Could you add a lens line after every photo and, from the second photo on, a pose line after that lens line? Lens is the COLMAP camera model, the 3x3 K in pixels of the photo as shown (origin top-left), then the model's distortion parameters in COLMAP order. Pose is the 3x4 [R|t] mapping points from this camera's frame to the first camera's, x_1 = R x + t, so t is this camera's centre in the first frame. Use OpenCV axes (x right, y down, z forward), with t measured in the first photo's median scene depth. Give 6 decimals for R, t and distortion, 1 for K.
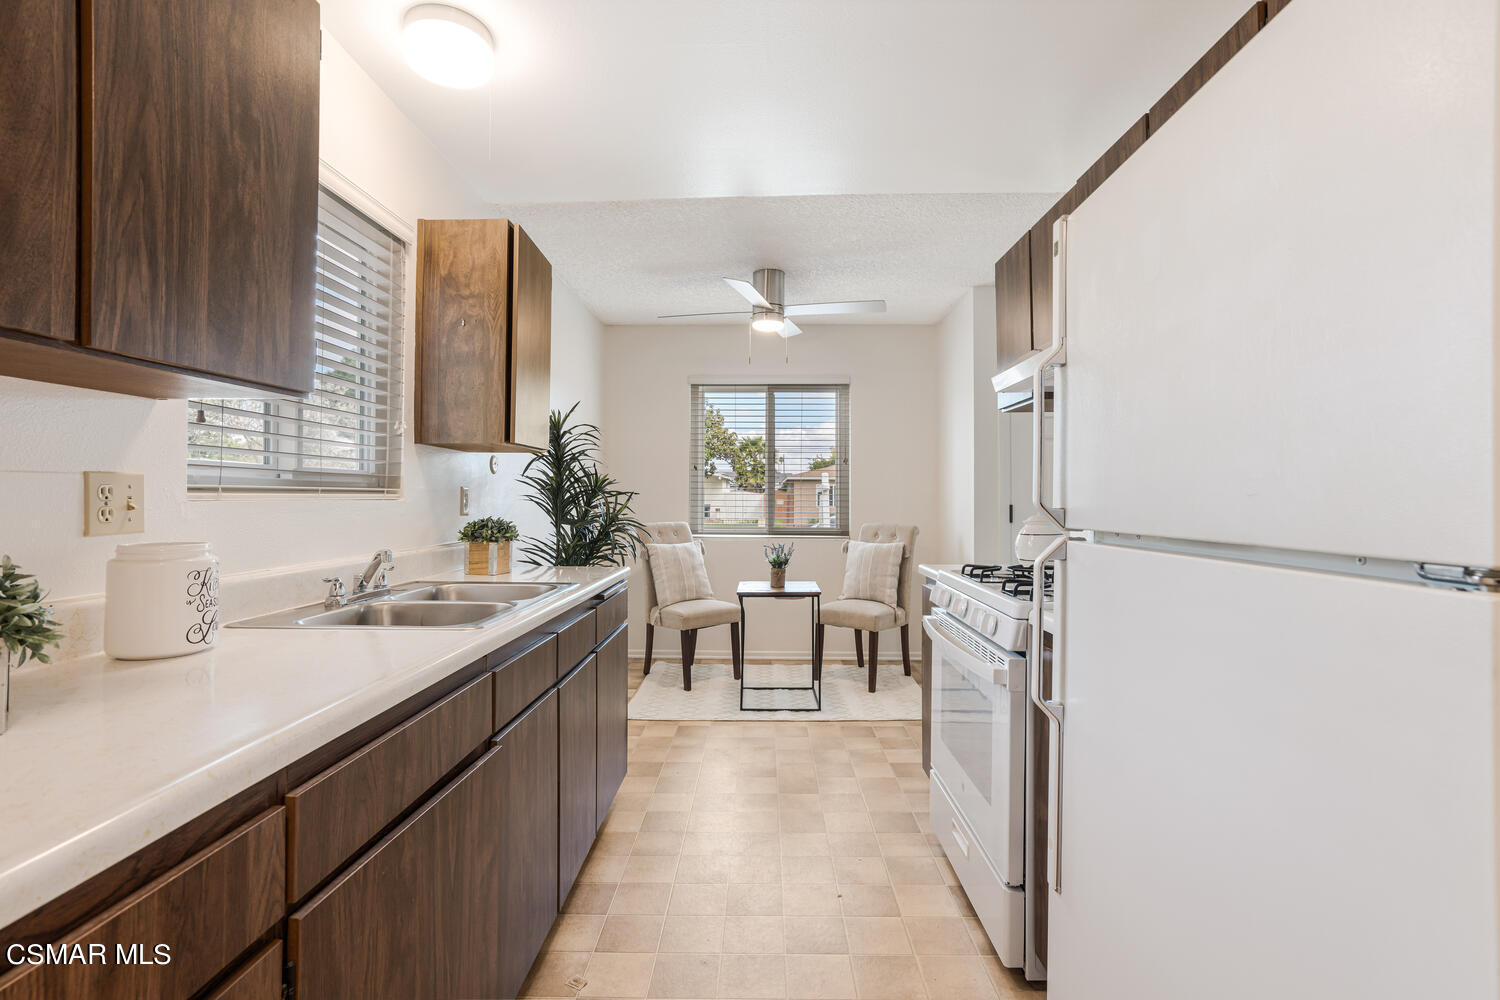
lens RADIAL K [[707.8, 0, 754.1], [0, 707.8, 490.1], [0, 0, 1]] dist [-0.003066, 0.000611]
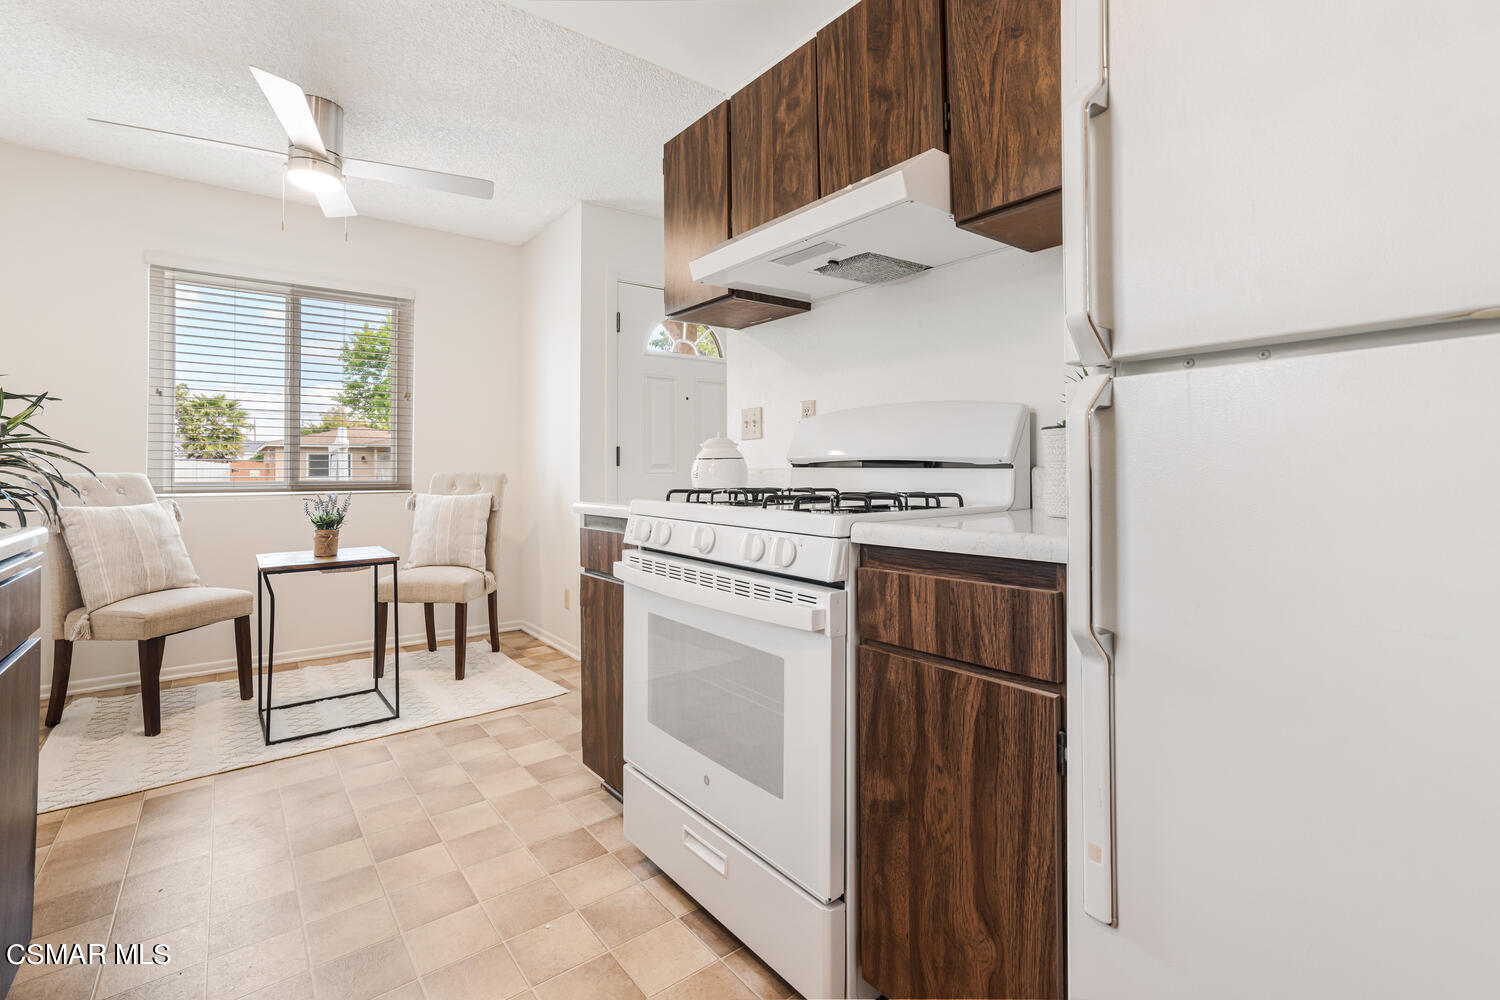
lens RADIAL K [[674.5, 0, 748.4], [0, 674.5, 458.3], [0, 0, 1]] dist [-0.013637, 0.006306]
pose [[0.778363, 0.004568, 0.627798, -0.054162], [-0.000126, 0.999975, -0.007120, 0.039898], [-0.627815, 0.005462, 0.778344, 0.194666]]
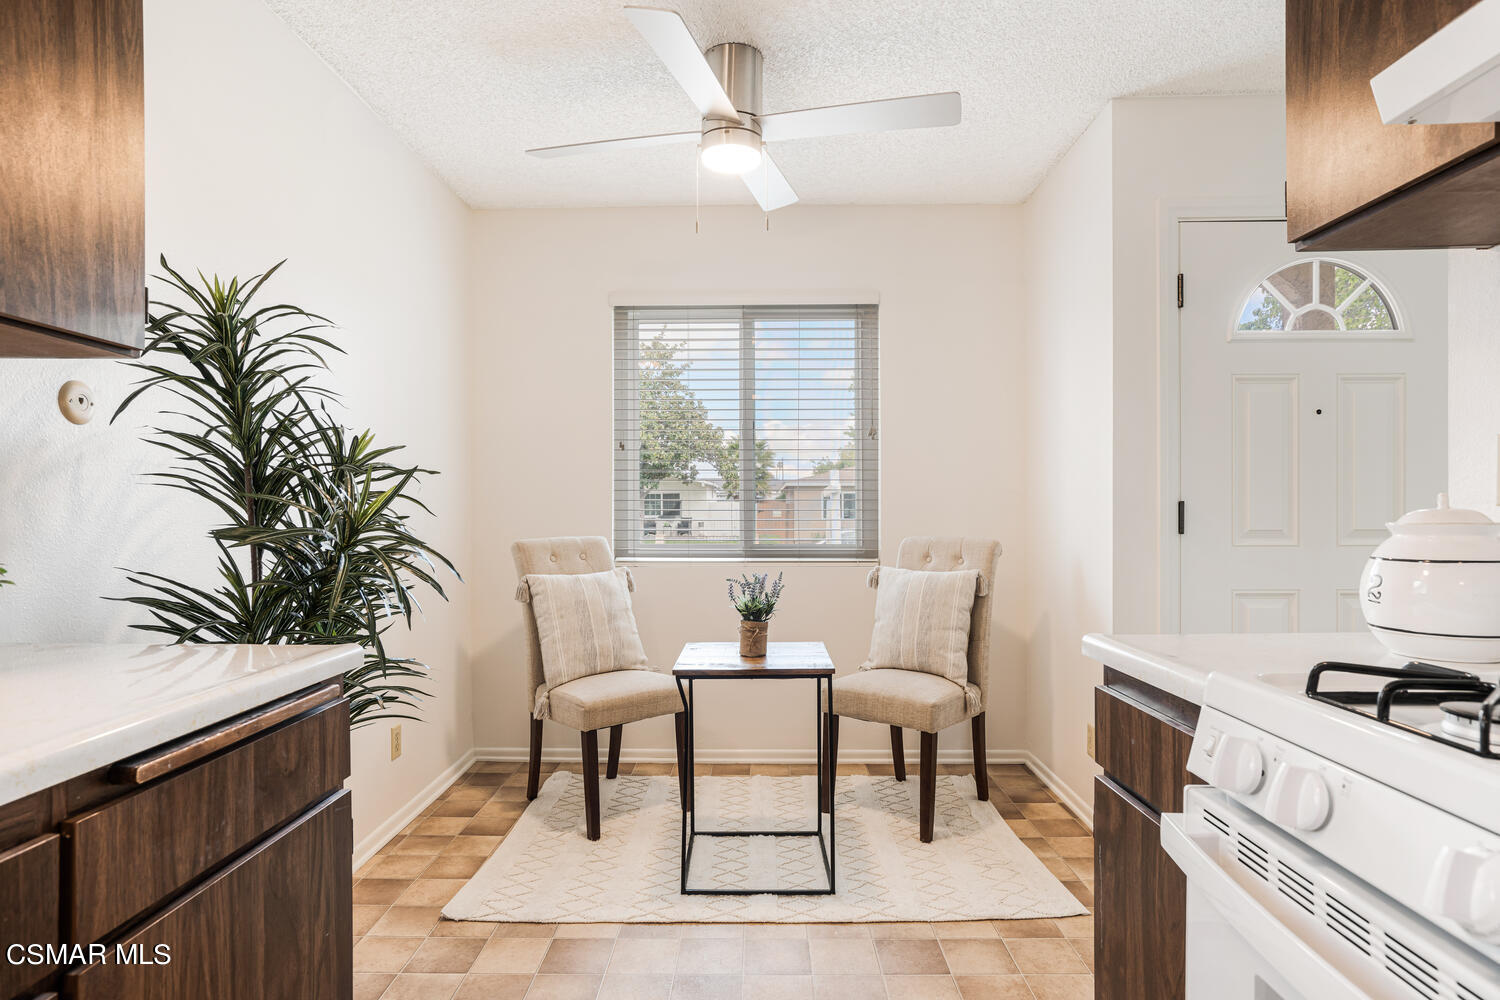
lens RADIAL K [[826.6, 0, 746.2], [0, 826.6, 516.6], [0, 0, 1]] dist [-0.030192, 0.003353]
pose [[0.999987, -0.004501, -0.002180, 0.026958], [0.004541, 0.999818, 0.018540, 0.018172], [0.002096, -0.018549, 0.999826, 0.344034]]
